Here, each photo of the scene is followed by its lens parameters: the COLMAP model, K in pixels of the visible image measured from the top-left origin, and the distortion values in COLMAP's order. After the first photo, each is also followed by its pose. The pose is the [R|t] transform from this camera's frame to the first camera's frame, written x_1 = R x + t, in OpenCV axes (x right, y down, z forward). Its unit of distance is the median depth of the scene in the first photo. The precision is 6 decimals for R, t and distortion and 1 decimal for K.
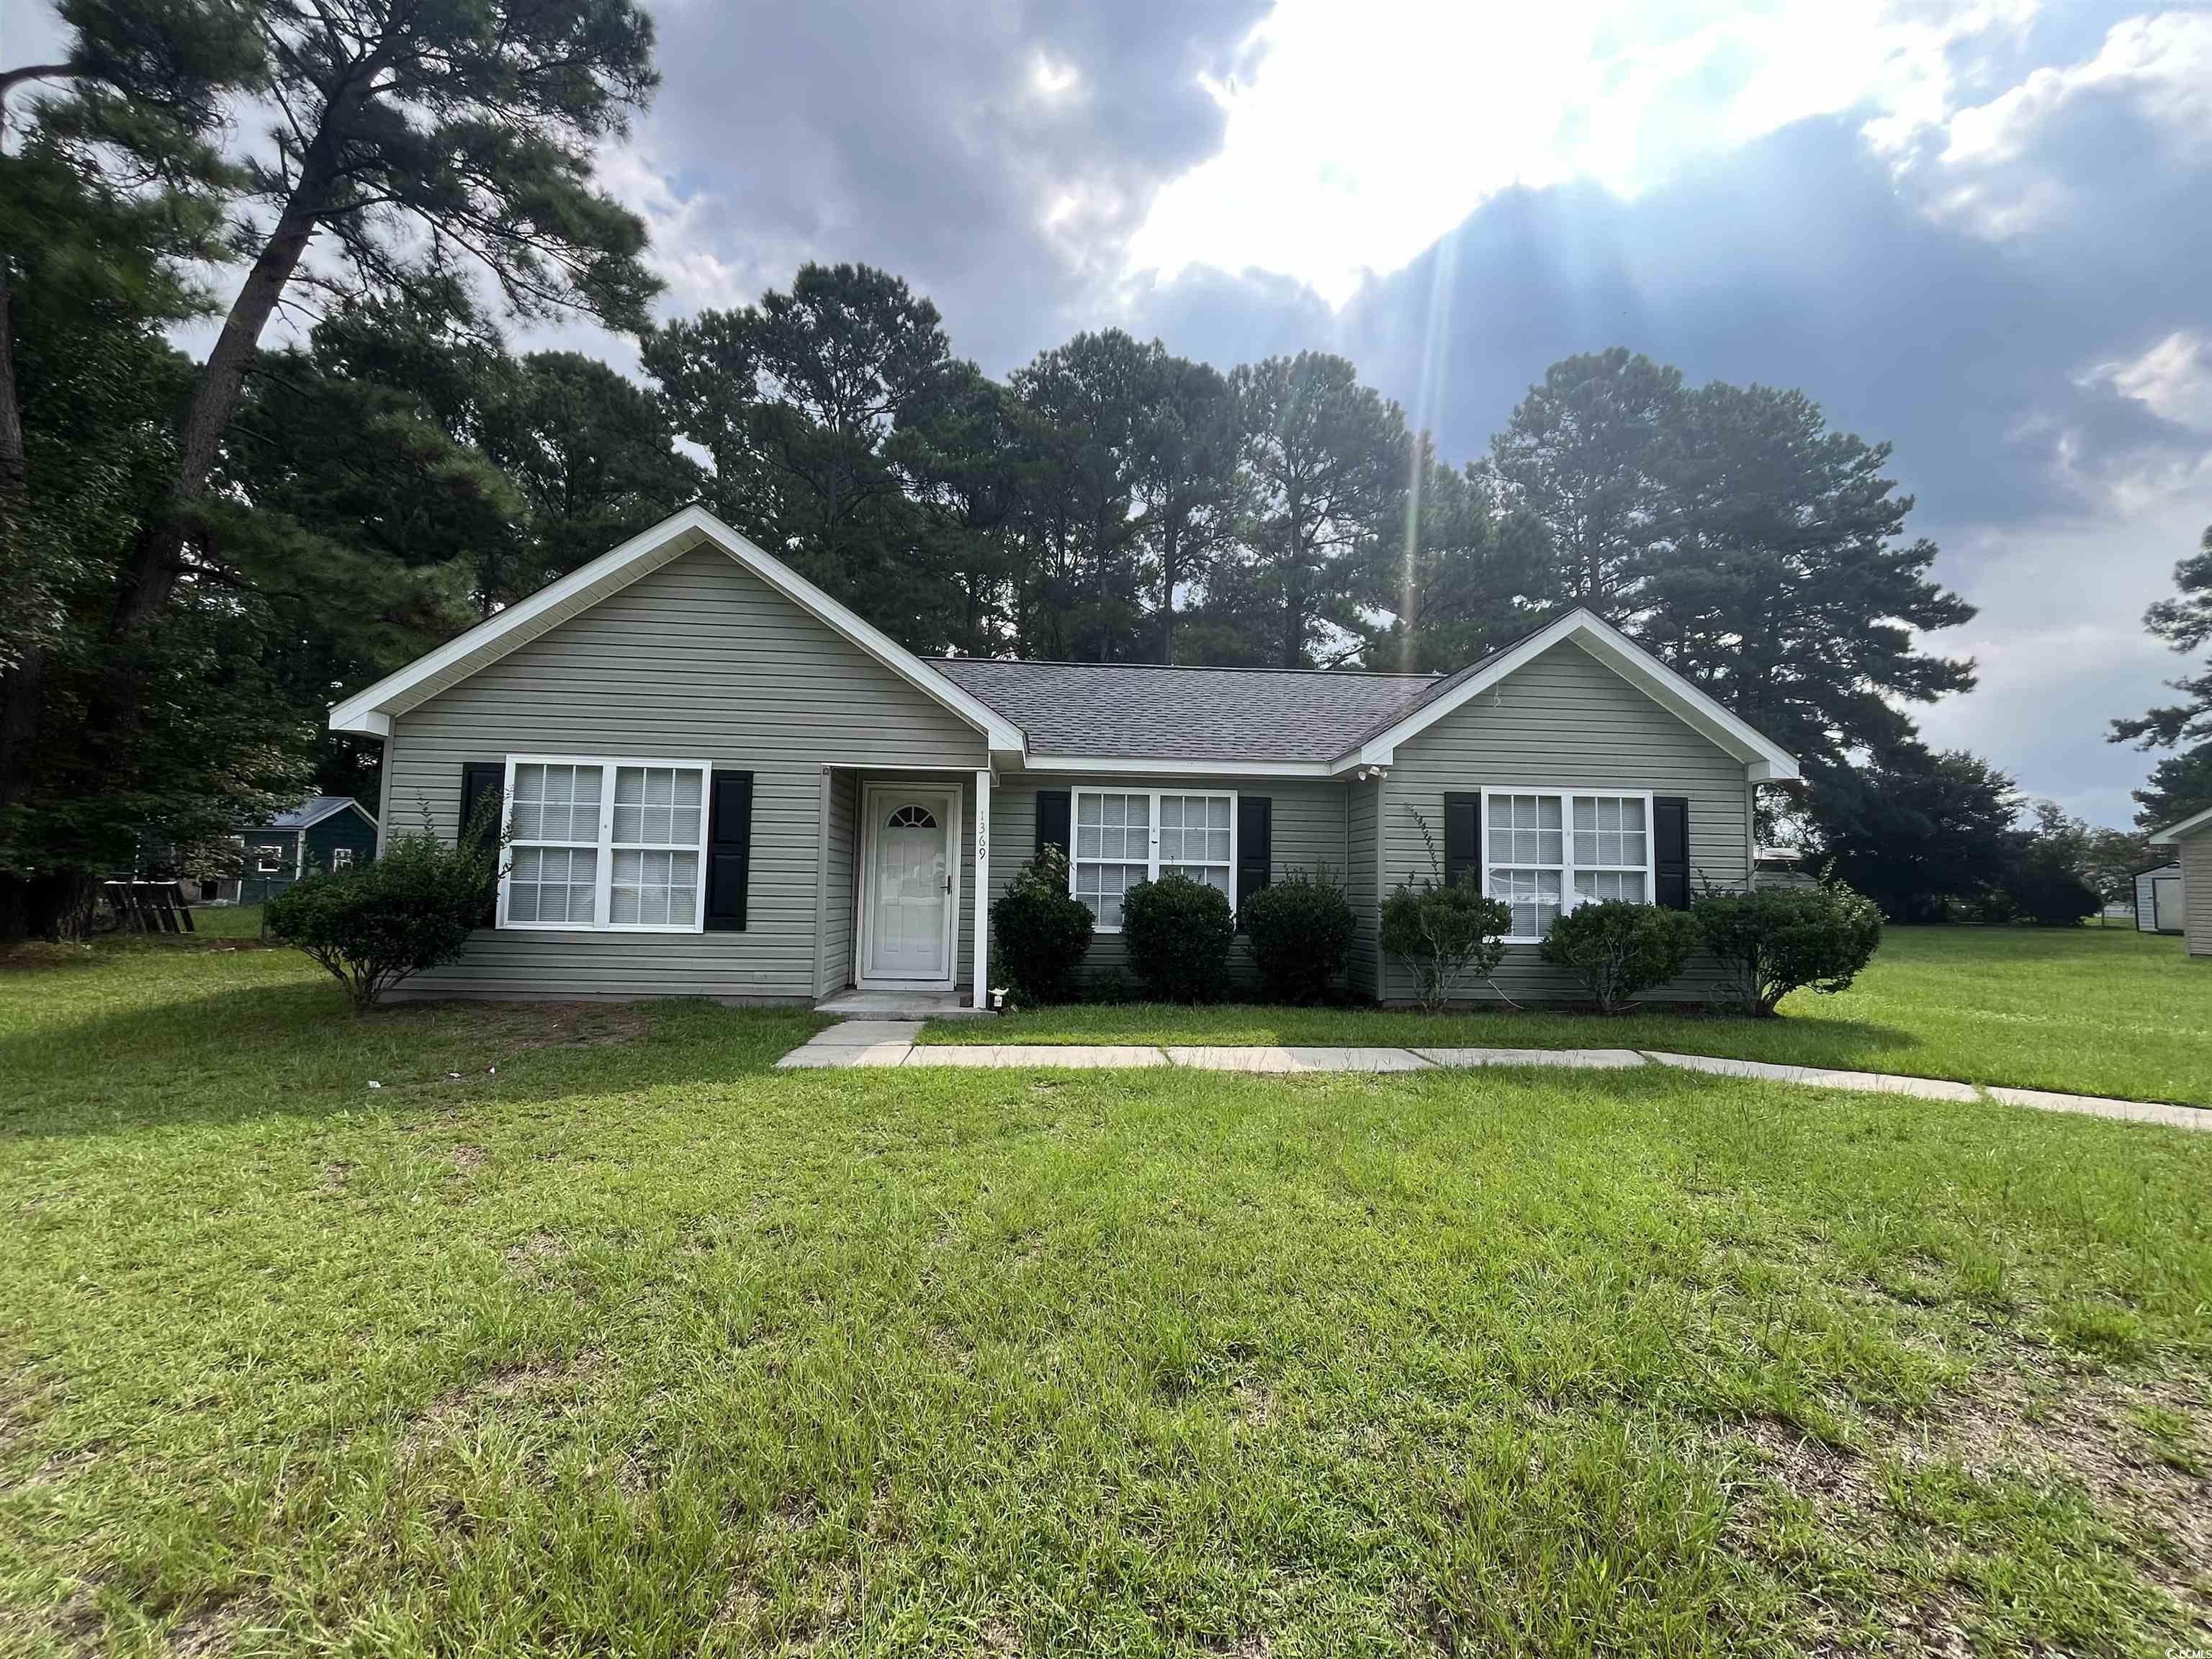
lens RADIAL K [[894.6, 0, 1099.2], [0, 894.6, 831.0], [0, 0, 1]] dist [-0.003252, 0.000040]
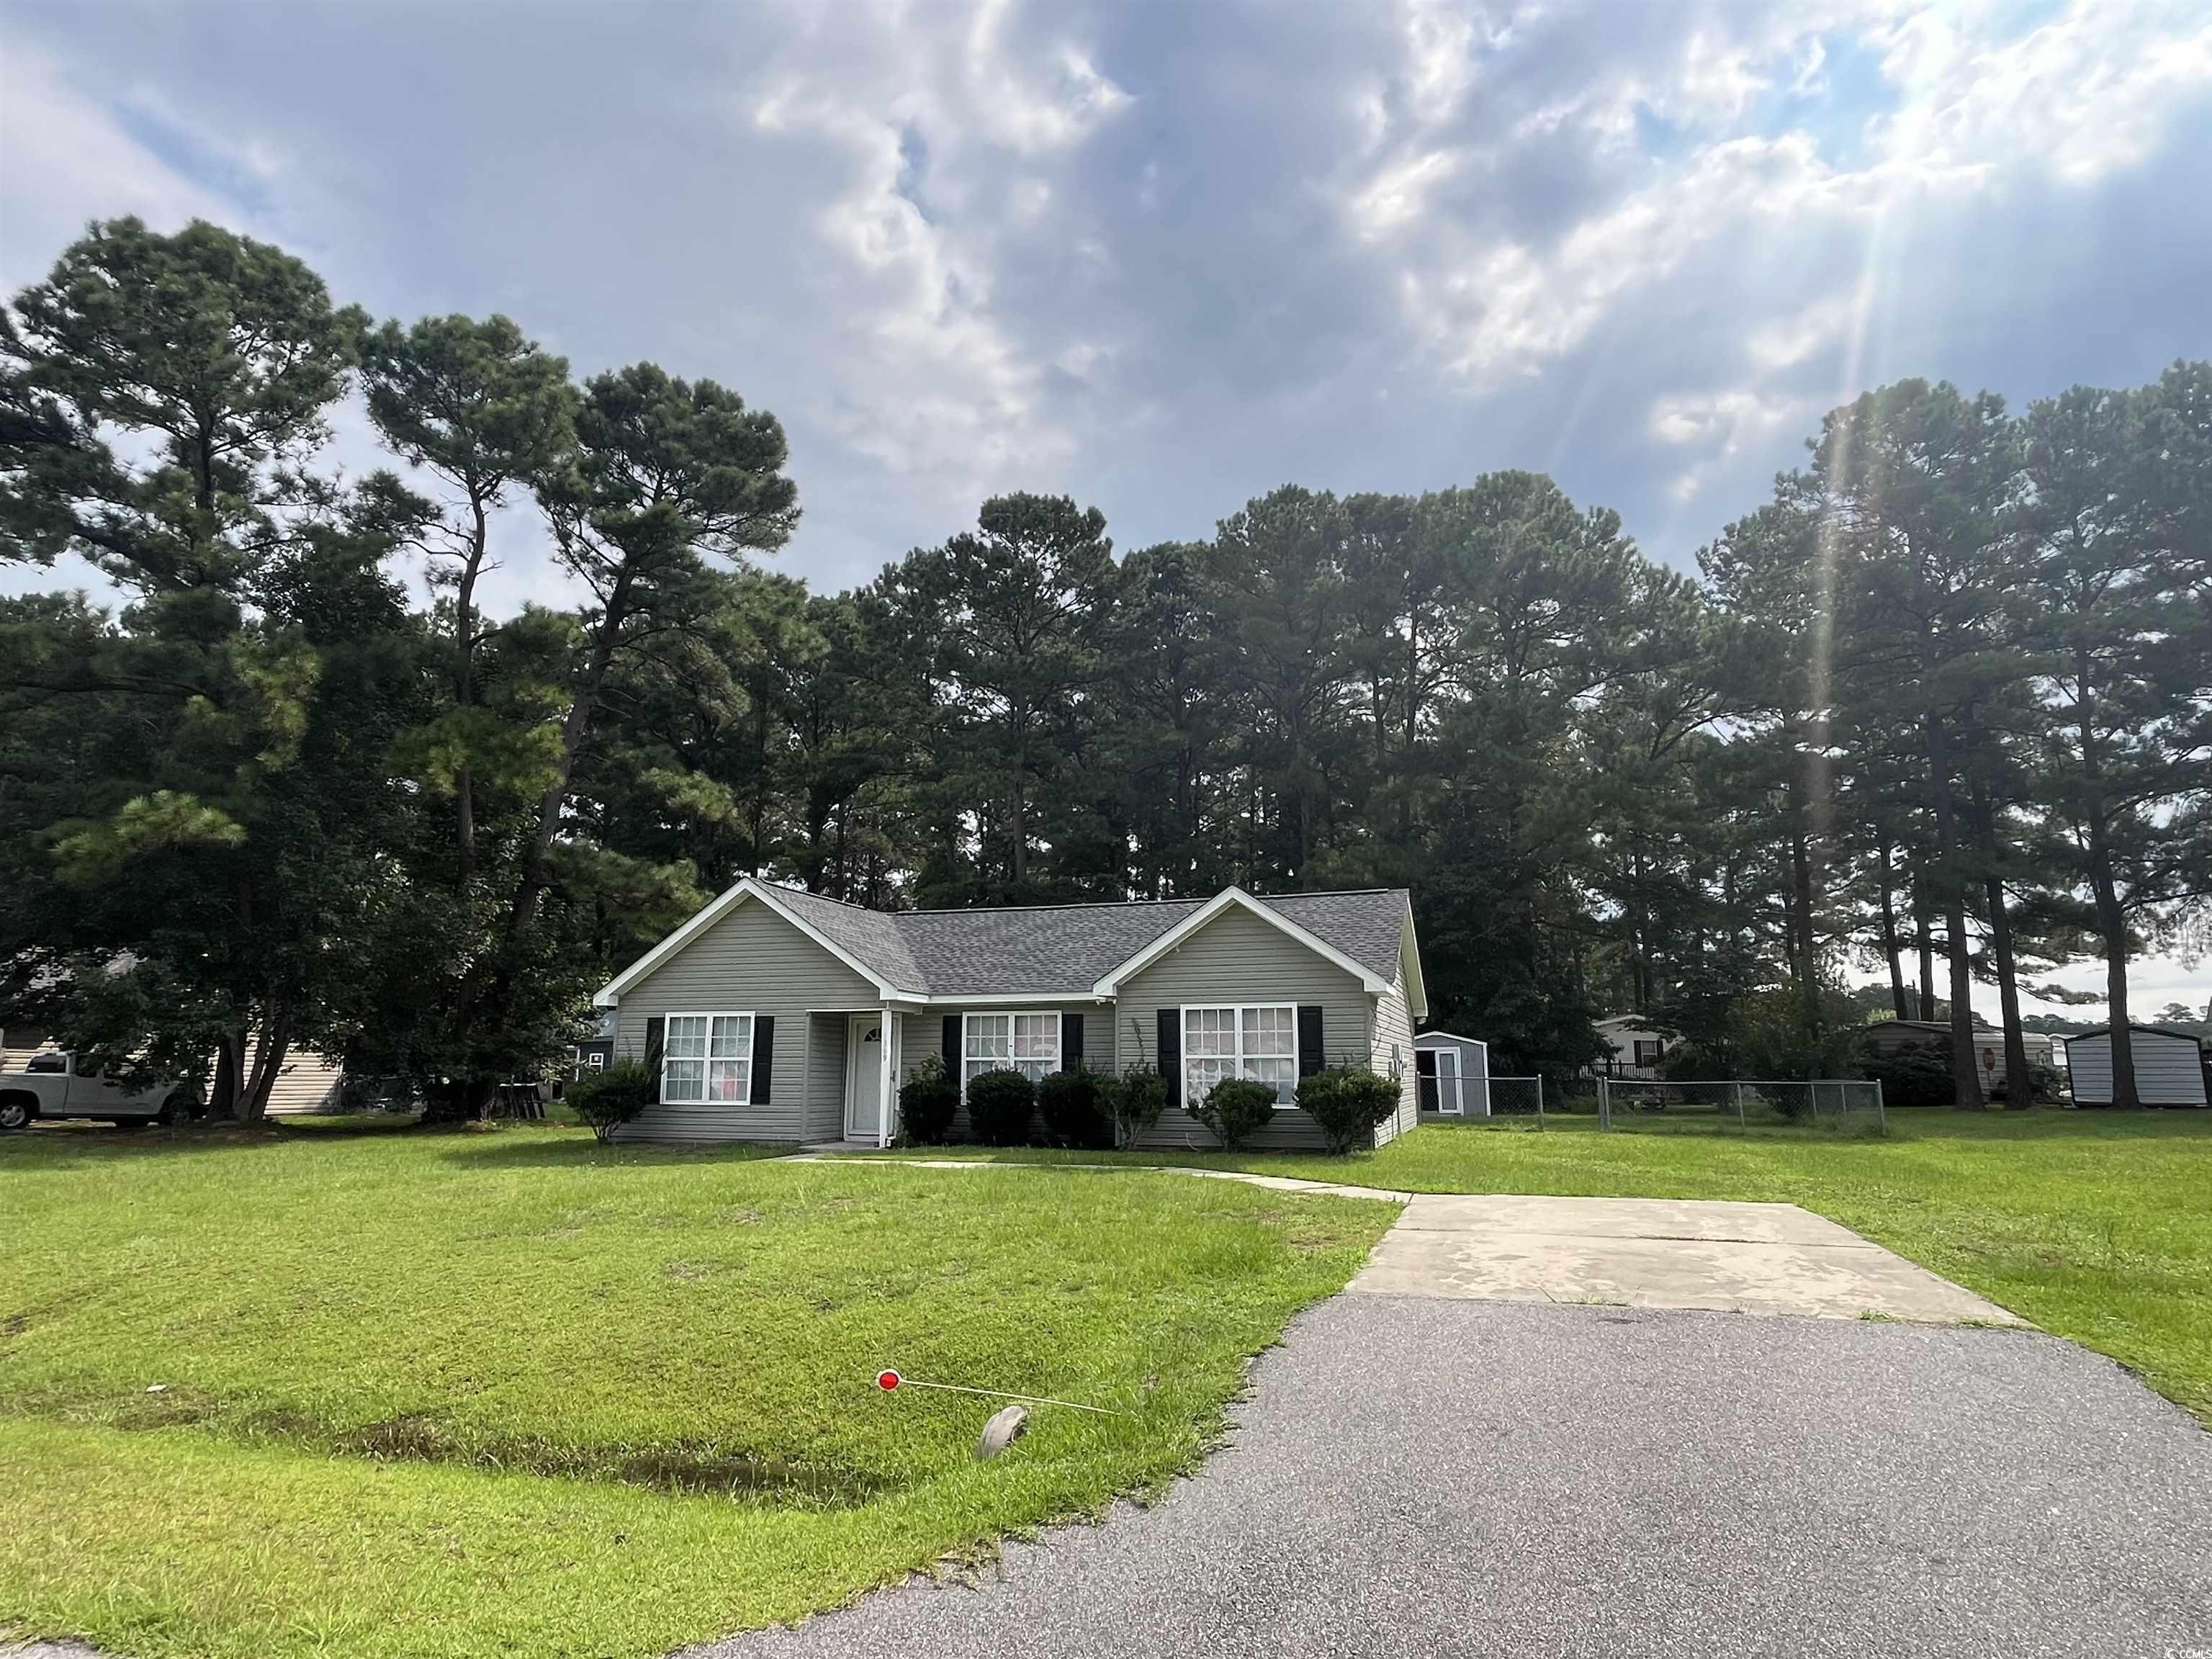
lens RADIAL K [[1254.2, 0, 1106.0], [0, 1254.2, 829.5], [0, 0, 1]] dist [-0.004755, -0.000610]
pose [[0.926494, -0.091780, -0.364944, 1.127699], [0.043202, 0.989331, -0.139131, -0.053747], [0.373820, 0.113138, 0.920575, -1.073517]]
